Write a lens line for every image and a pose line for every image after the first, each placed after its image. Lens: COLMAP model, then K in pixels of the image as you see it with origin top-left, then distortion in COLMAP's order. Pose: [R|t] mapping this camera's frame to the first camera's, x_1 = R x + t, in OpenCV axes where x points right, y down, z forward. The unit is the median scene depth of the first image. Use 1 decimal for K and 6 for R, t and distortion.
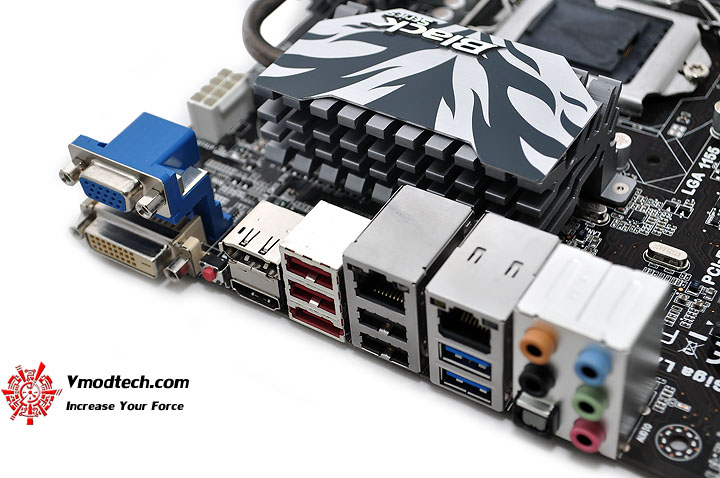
lens RADIAL K [[1191.8, 0, 360.0], [0, 1191.8, 239.0], [0, 0, 1]] dist [0.009086, -0.010978]
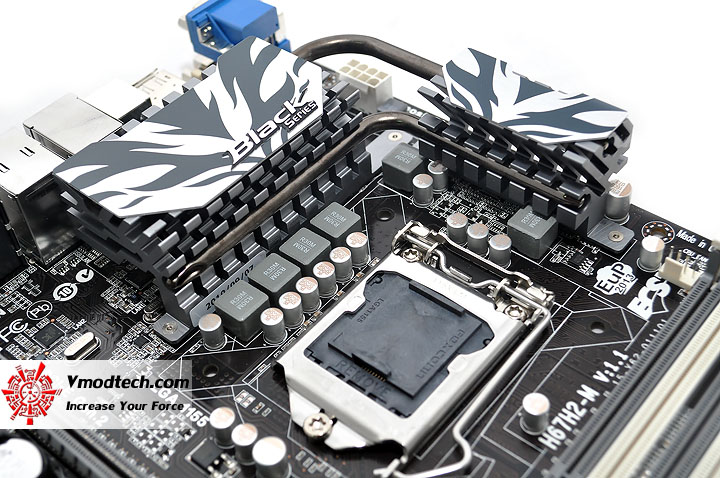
lens RADIAL K [[985.0, 0, 360.0], [0, 985.0, 239.0], [0, 0, 1]] dist [-0.018010, -0.016317]
pose [[-0.130769, 0.762297, -0.633879, 0.716139], [-0.630150, 0.429692, 0.646743, -0.779073], [0.765383, 0.484013, 0.424171, 0.737642]]
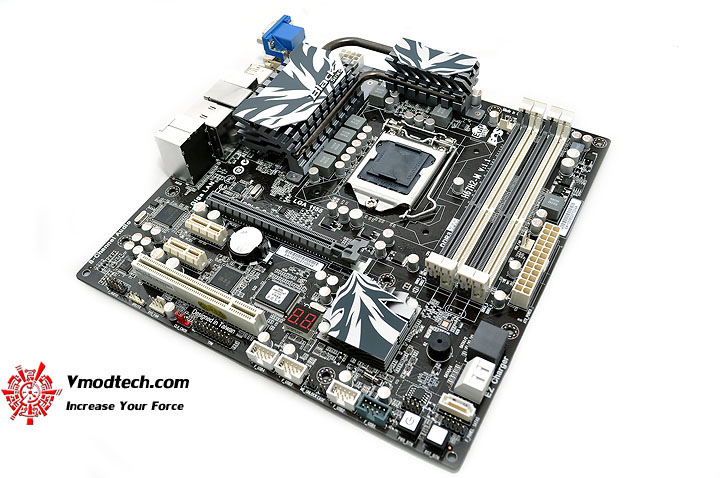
lens RADIAL K [[680.0, 0, 360.0], [0, 680.0, 239.0], [0, 0, 1]] dist [-0.062643, -0.001356]
pose [[0.059051, 0.823518, -0.564208, 1.141954], [-0.649409, 0.460938, 0.604817, -0.933308], [0.758143, 0.330687, 0.562019, 0.377684]]
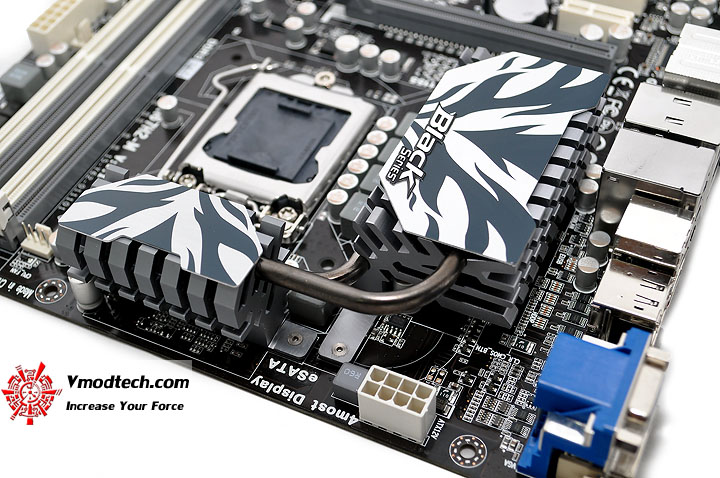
lens RADIAL K [[1033.4, 0, 360.0], [0, 1033.4, 239.0], [0, 0, 1]] dist [-0.002989, 0.026265]
pose [[-0.111667, -0.680894, 0.723819, -0.668539], [0.733826, 0.434653, 0.522088, -0.670607], [-0.670096, 0.589457, 0.451122, 0.679297]]
